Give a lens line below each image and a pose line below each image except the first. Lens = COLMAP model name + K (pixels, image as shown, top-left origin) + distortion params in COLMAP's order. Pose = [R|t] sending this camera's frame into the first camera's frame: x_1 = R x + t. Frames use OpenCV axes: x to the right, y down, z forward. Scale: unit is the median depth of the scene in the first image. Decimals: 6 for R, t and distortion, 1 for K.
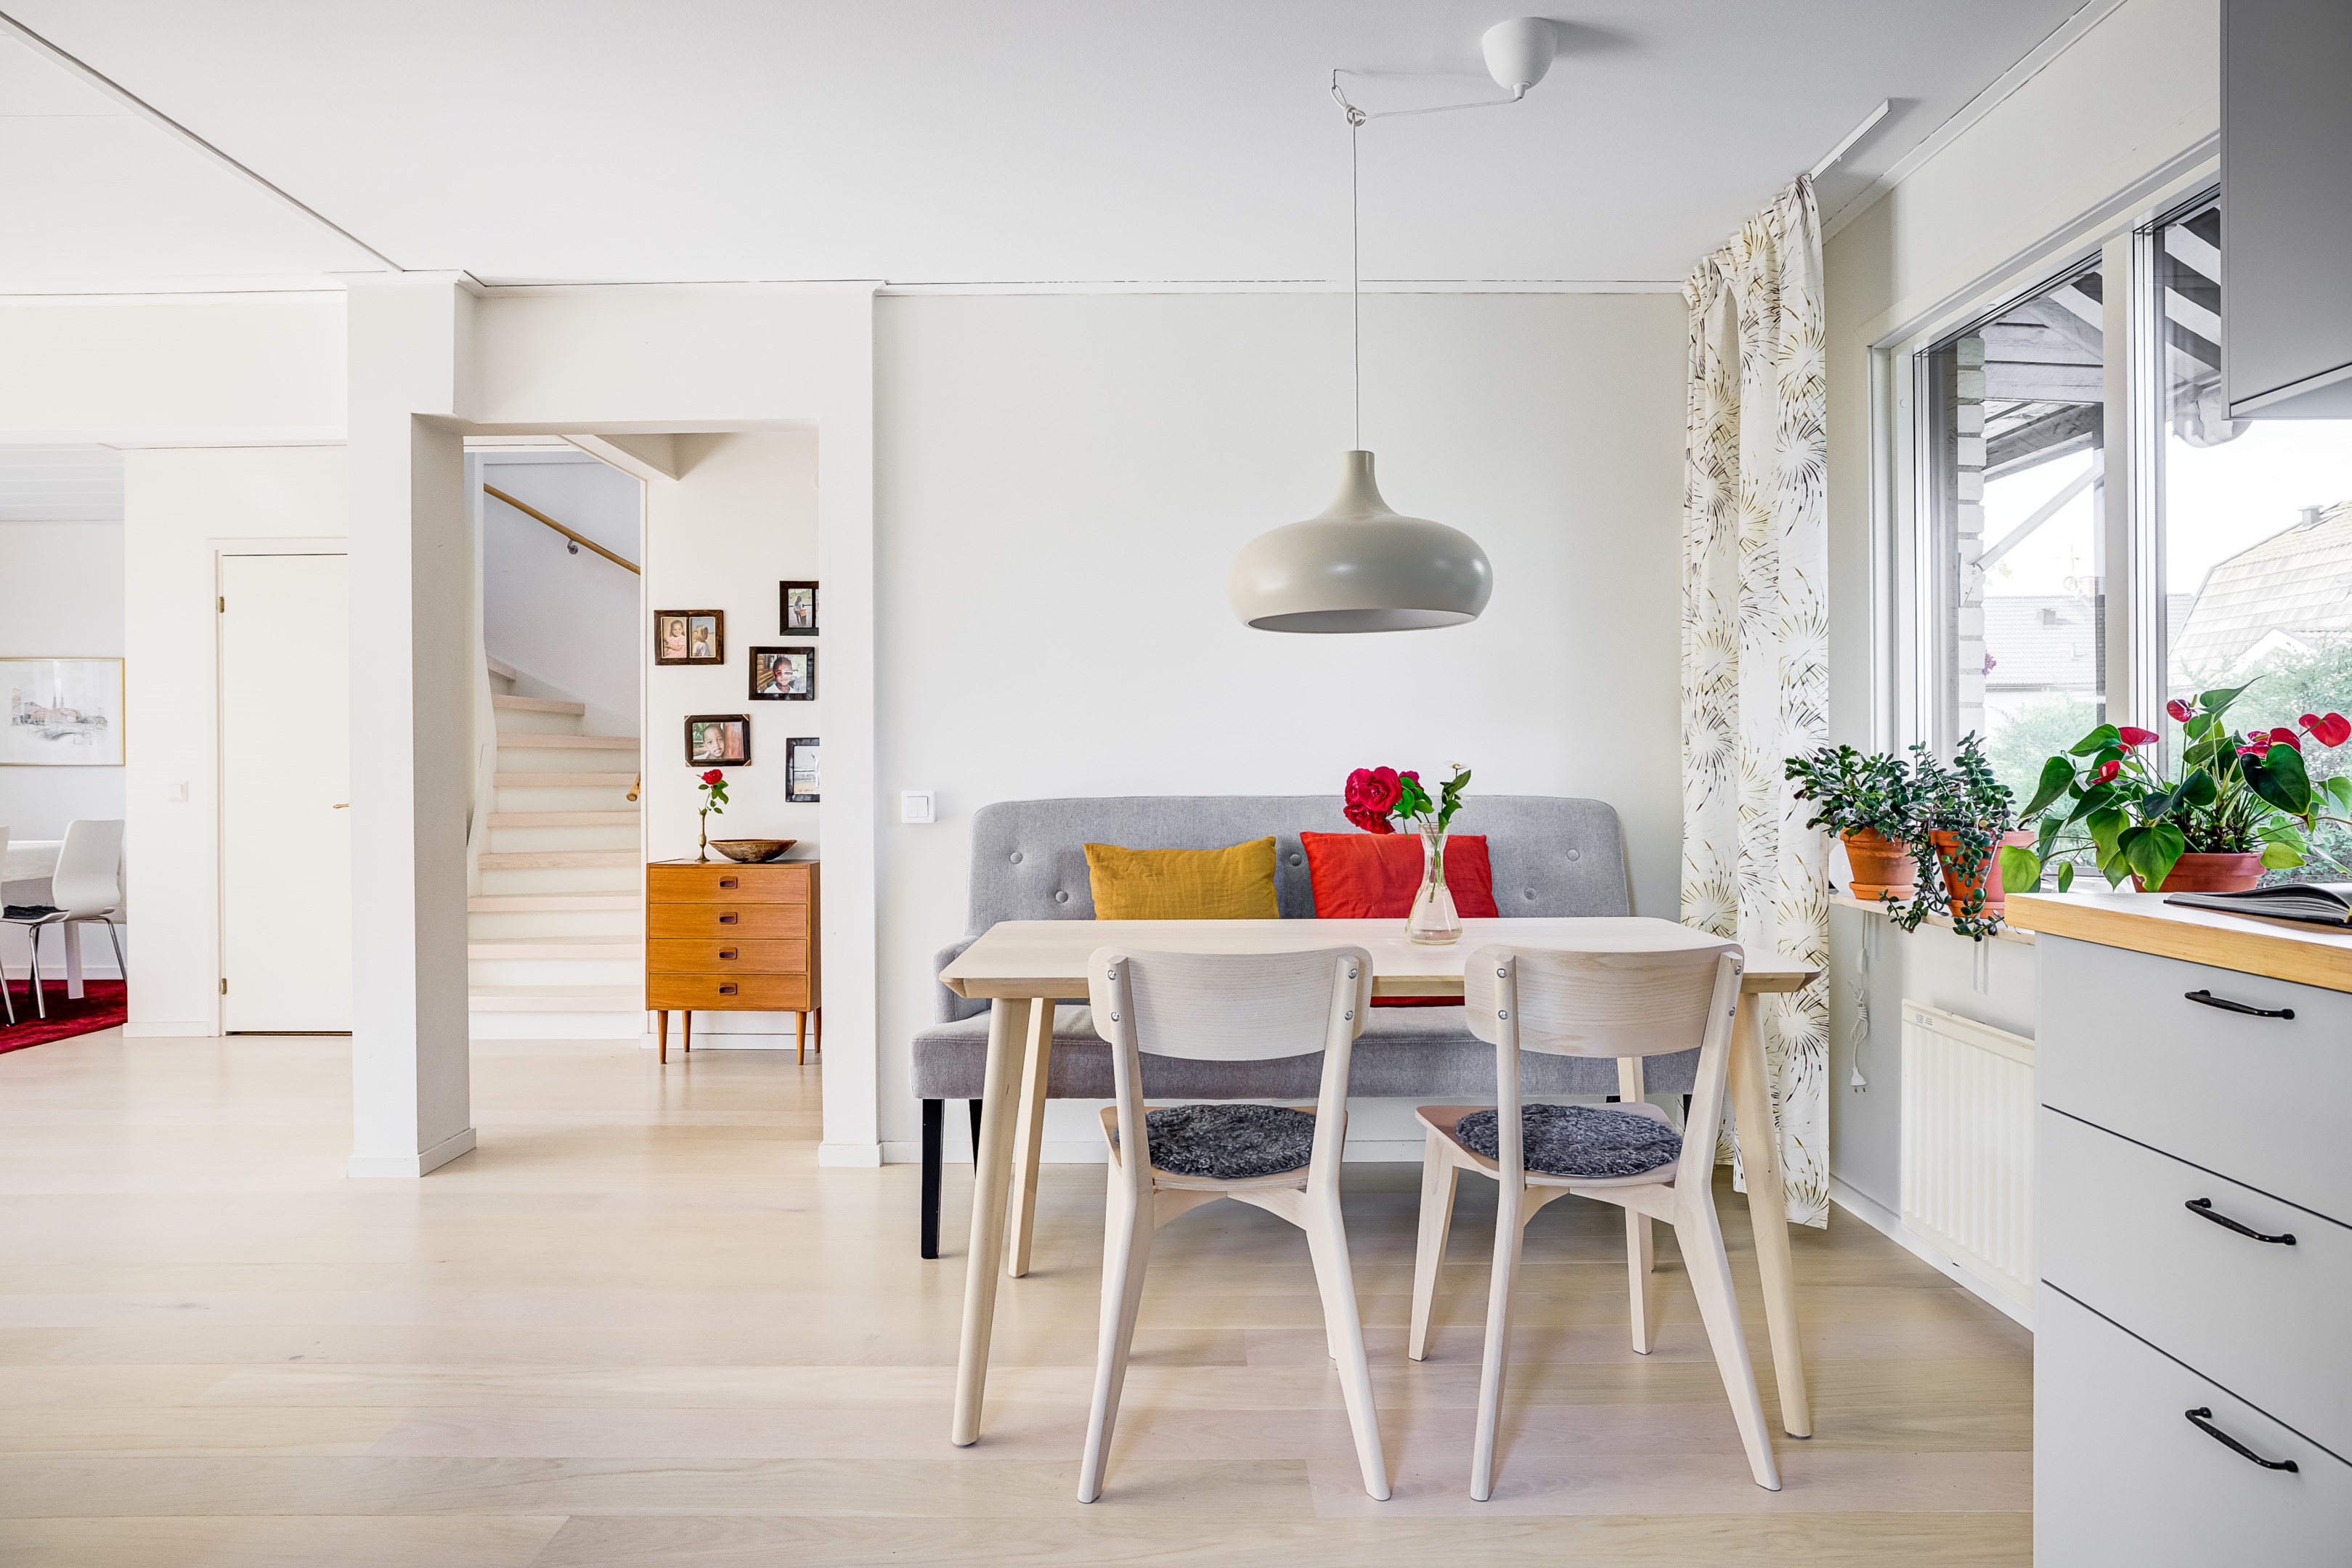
lens RADIAL K [[1367.9, 0, 1176.4], [0, 1367.9, 771.9], [0, 0, 1]] dist [-0.025052, 0.002556]
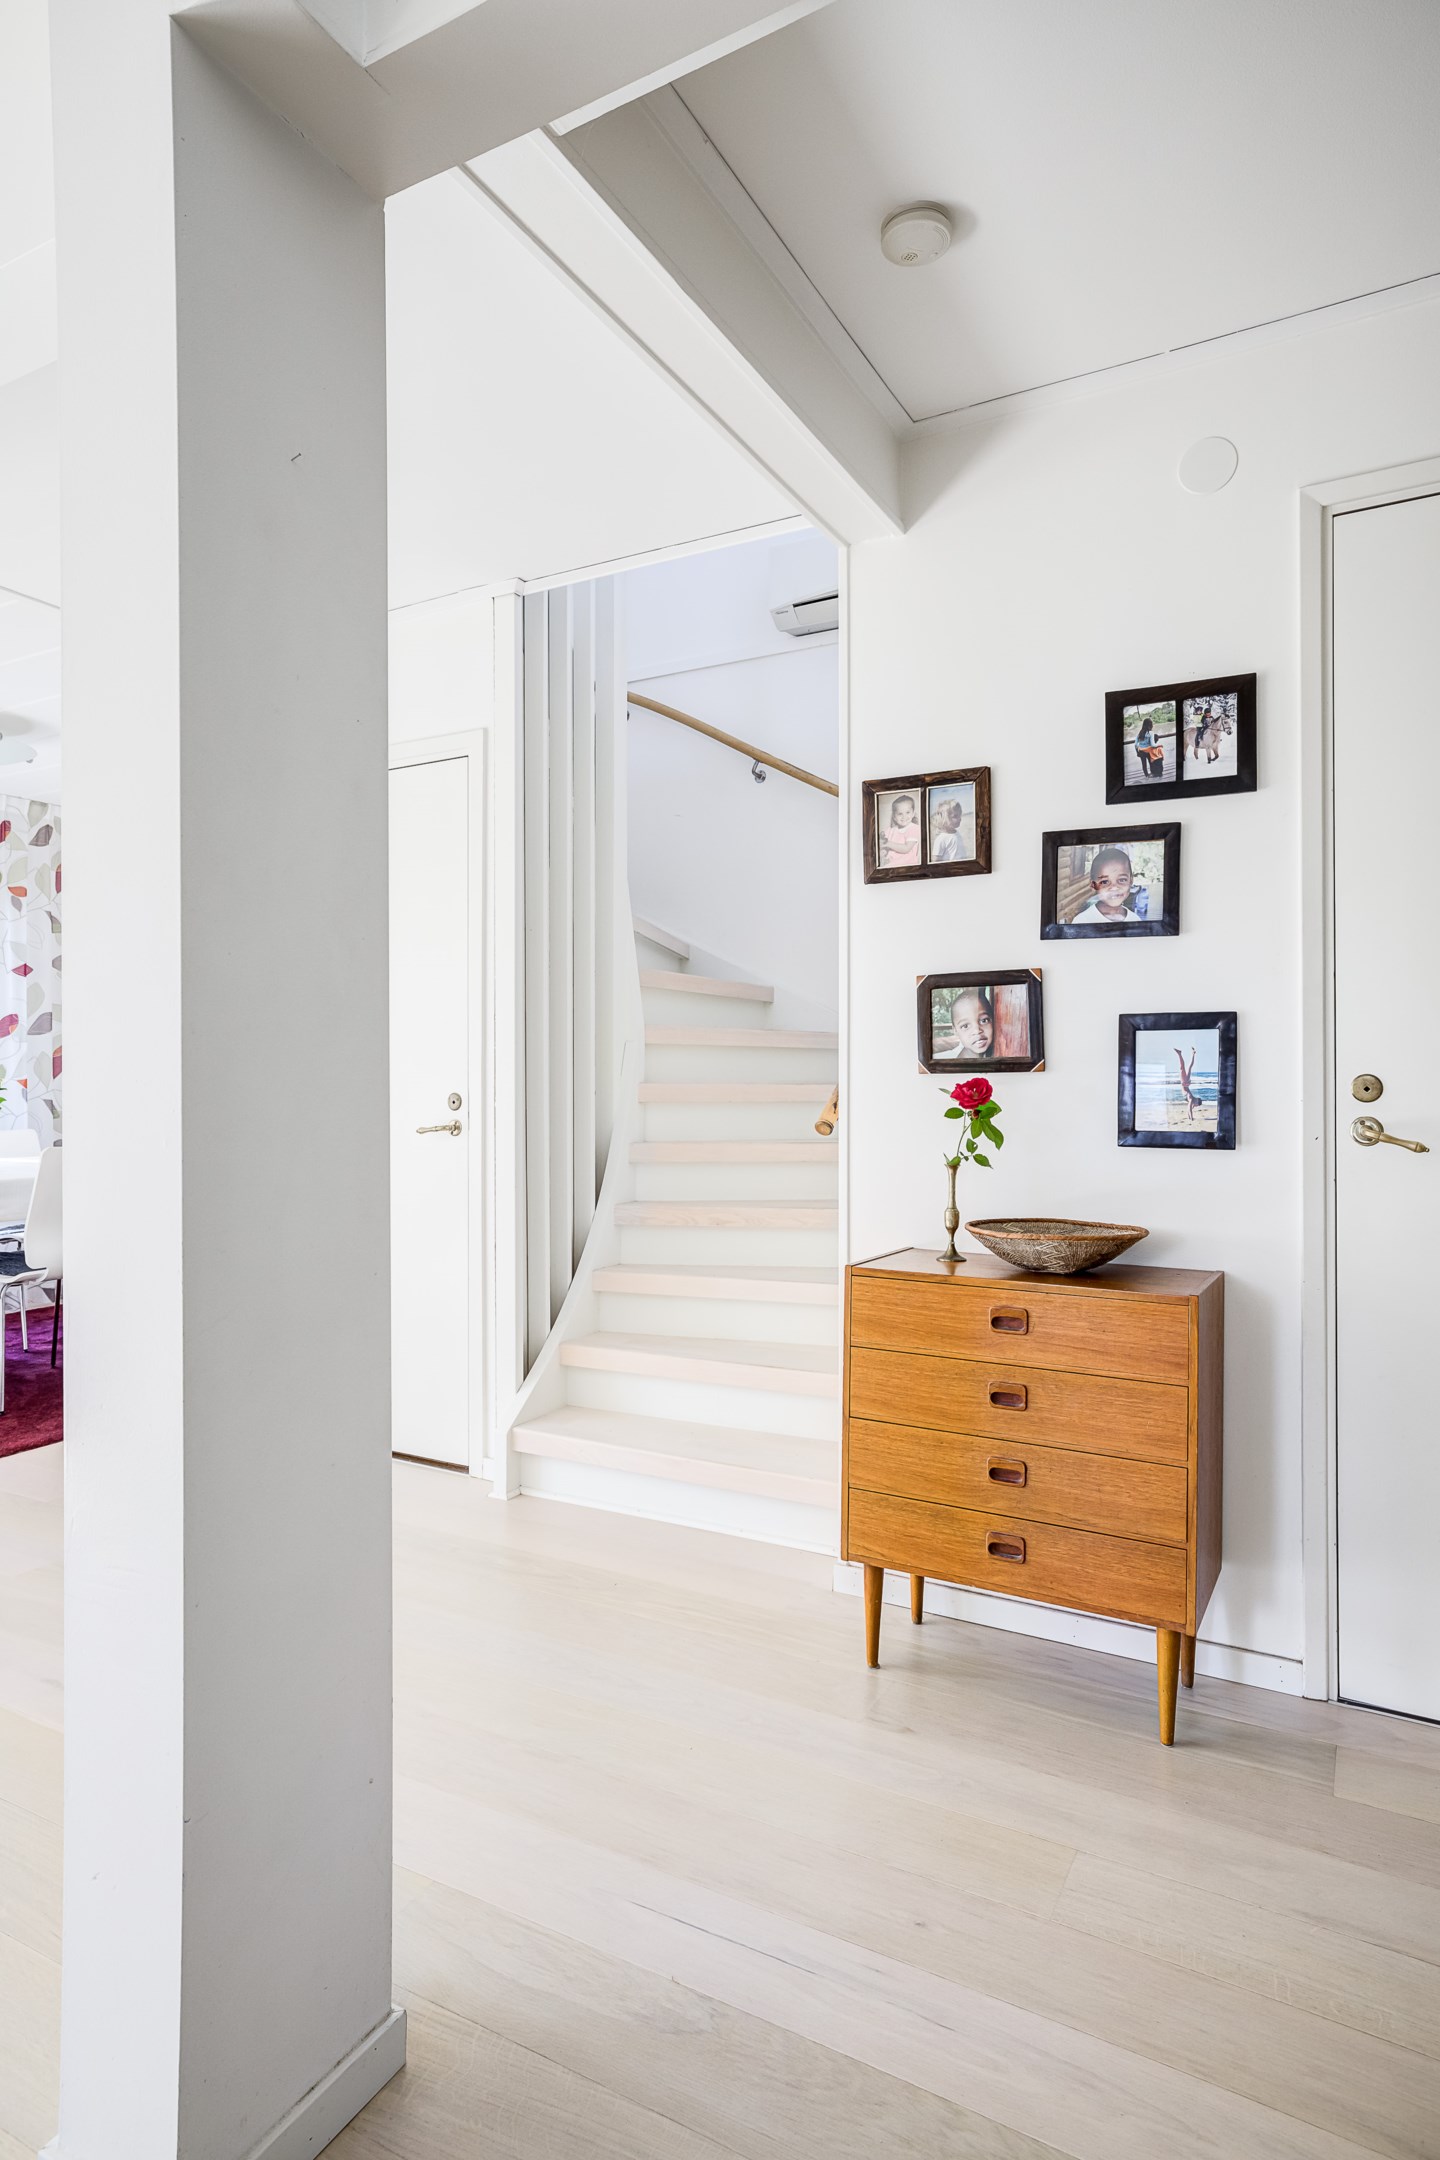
lens RADIAL K [[1256.4, 0, 710.4], [0, 1256.4, 1077.1], [0, 0, 1]] dist [-0.025052, 0.002556]
pose [[0.882289, 0.003124, -0.470697, -0.204198], [-0.004907, 0.999985, -0.002561, -0.000627], [0.470682, 0.004569, 0.882291, 0.538809]]
